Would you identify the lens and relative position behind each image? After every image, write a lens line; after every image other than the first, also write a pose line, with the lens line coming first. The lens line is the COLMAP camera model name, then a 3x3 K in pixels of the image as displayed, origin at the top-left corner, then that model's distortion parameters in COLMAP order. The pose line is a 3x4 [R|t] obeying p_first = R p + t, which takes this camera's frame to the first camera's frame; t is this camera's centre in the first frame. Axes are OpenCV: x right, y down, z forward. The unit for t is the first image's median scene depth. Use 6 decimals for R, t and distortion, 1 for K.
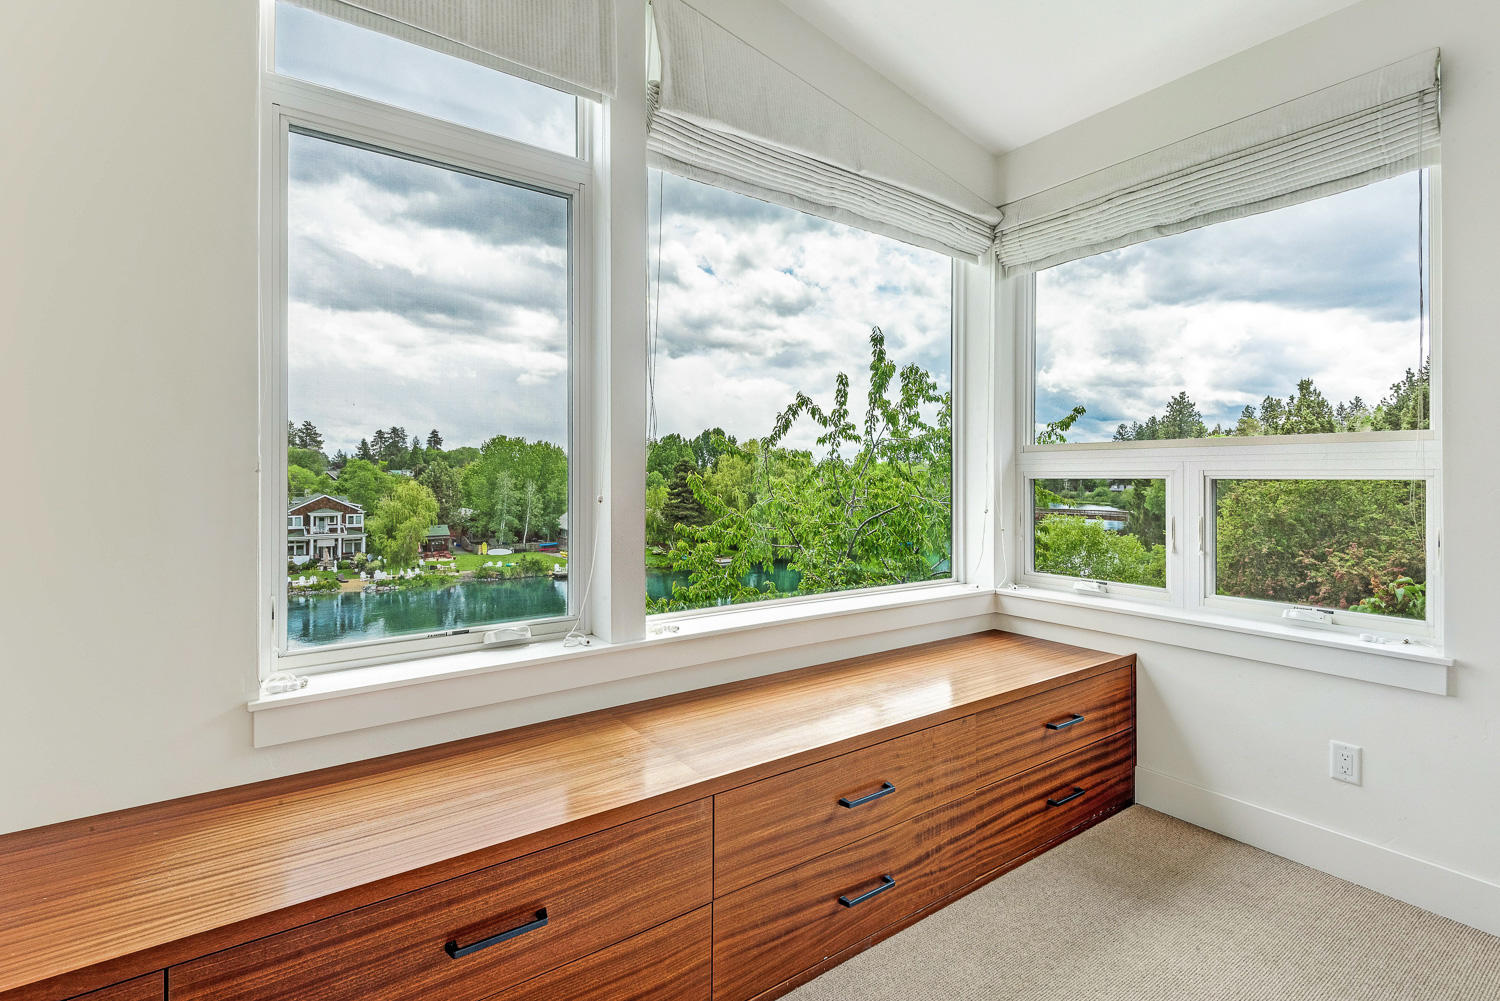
lens RADIAL K [[699.6, 0, 757.2], [0, 699.6, 473.2], [0, 0, 1]] dist [0.001452, -0.001055]
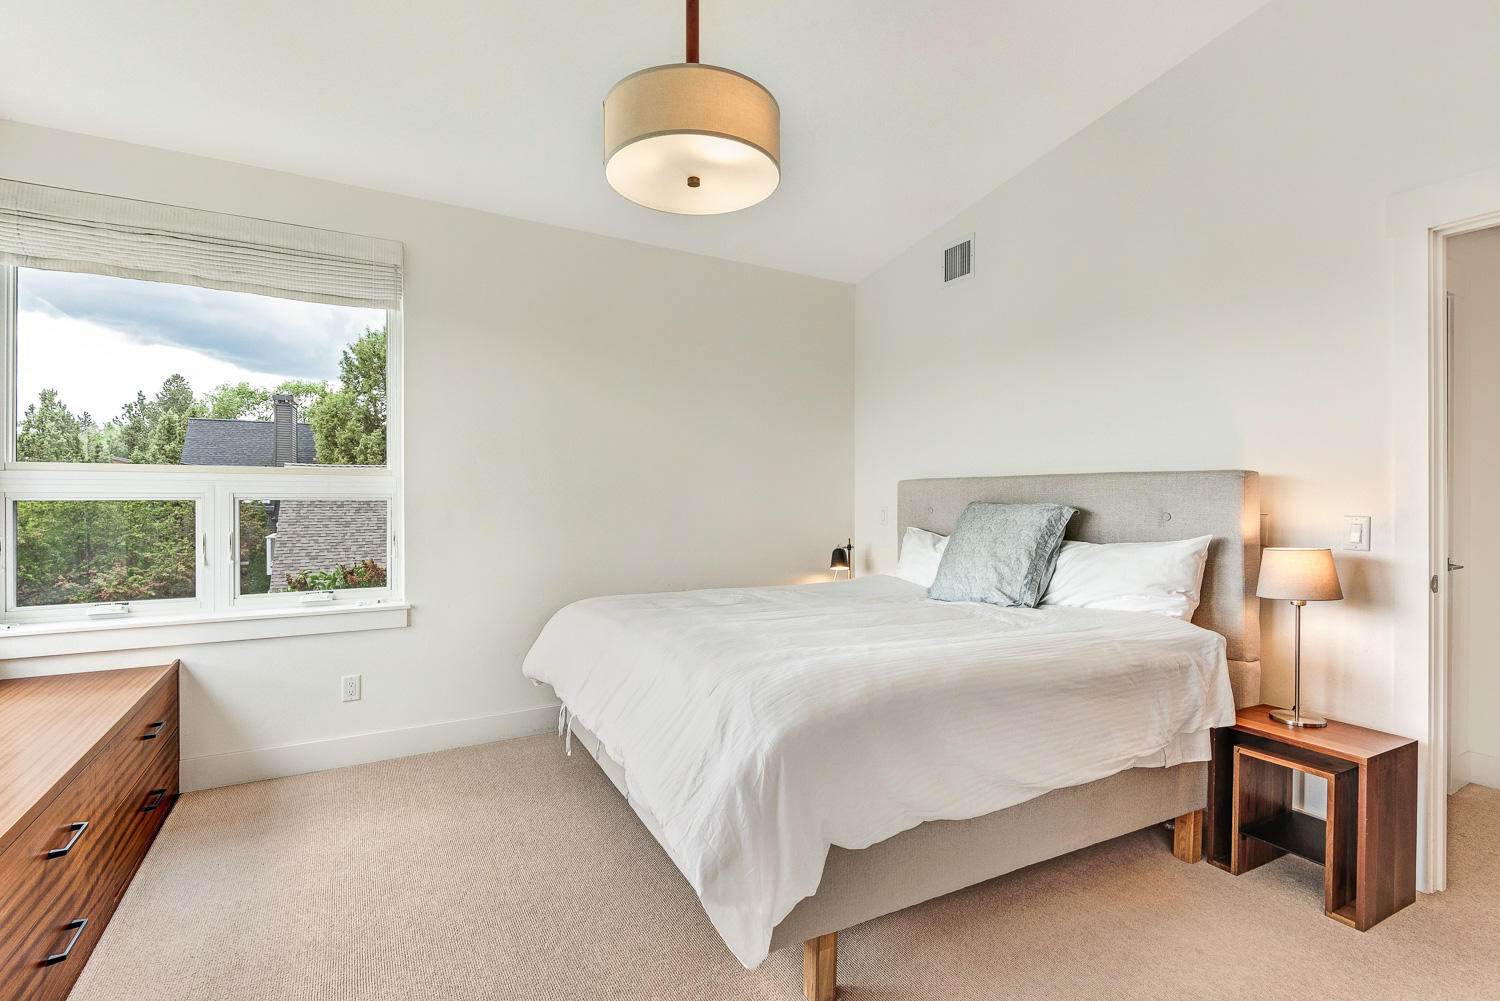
lens RADIAL K [[699.6, 0, 747.2], [0, 699.6, 500.3], [0, 0, 1]] dist [0.001452, -0.001055]
pose [[0.105017, -0.006121, 0.994452, -0.425690], [-0.005364, 0.999963, 0.006721, -0.004290], [-0.994456, -0.006040, 0.104980, -0.002451]]
